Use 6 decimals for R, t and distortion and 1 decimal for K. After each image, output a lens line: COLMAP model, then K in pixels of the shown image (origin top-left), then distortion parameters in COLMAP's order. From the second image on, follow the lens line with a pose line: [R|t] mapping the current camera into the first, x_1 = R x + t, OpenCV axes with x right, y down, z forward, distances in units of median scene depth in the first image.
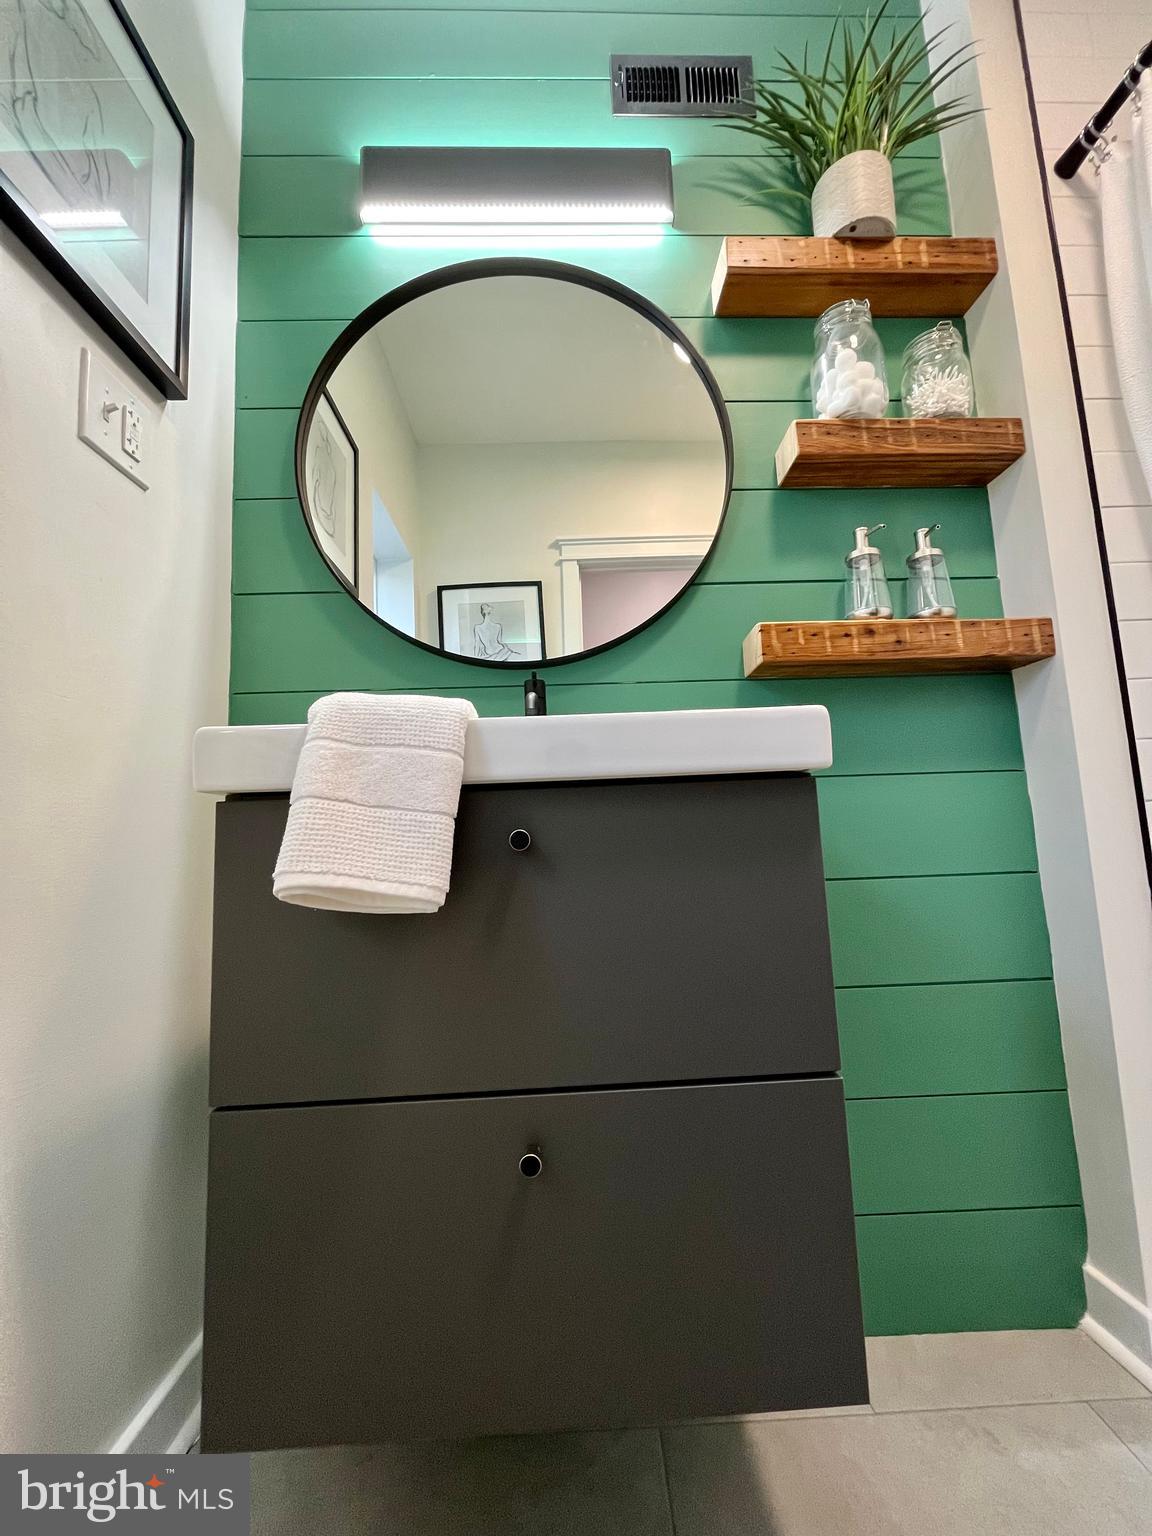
lens RADIAL K [[624.5, 0, 581.2], [0, 624.5, 771.1], [0, 0, 1]] dist [-0.000690, -0.000029]
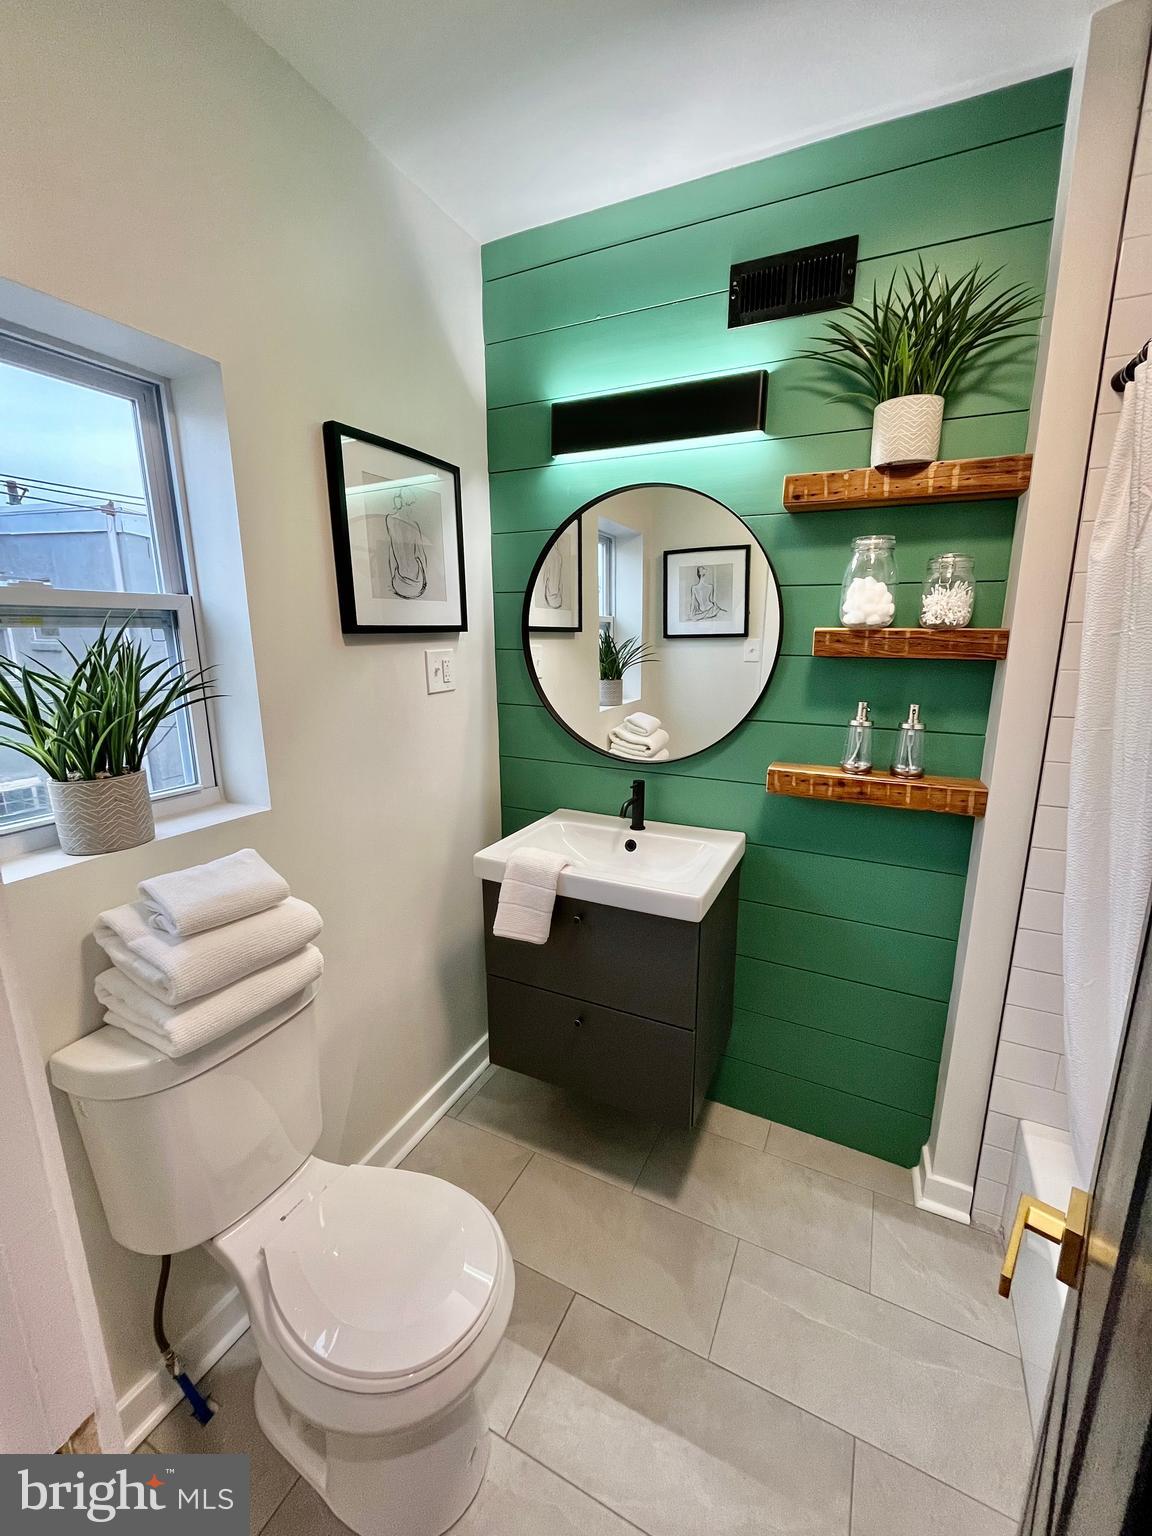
lens RADIAL K [[624.5, 0, 584.2], [0, 624.5, 761.4], [0, 0, 1]] dist [-0.000690, -0.000029]
pose [[0.887638, 0.136730, -0.439778, 0.519147], [0.018953, 0.943258, 0.331520, -0.726741], [0.460152, -0.302605, 0.834680, -0.502814]]
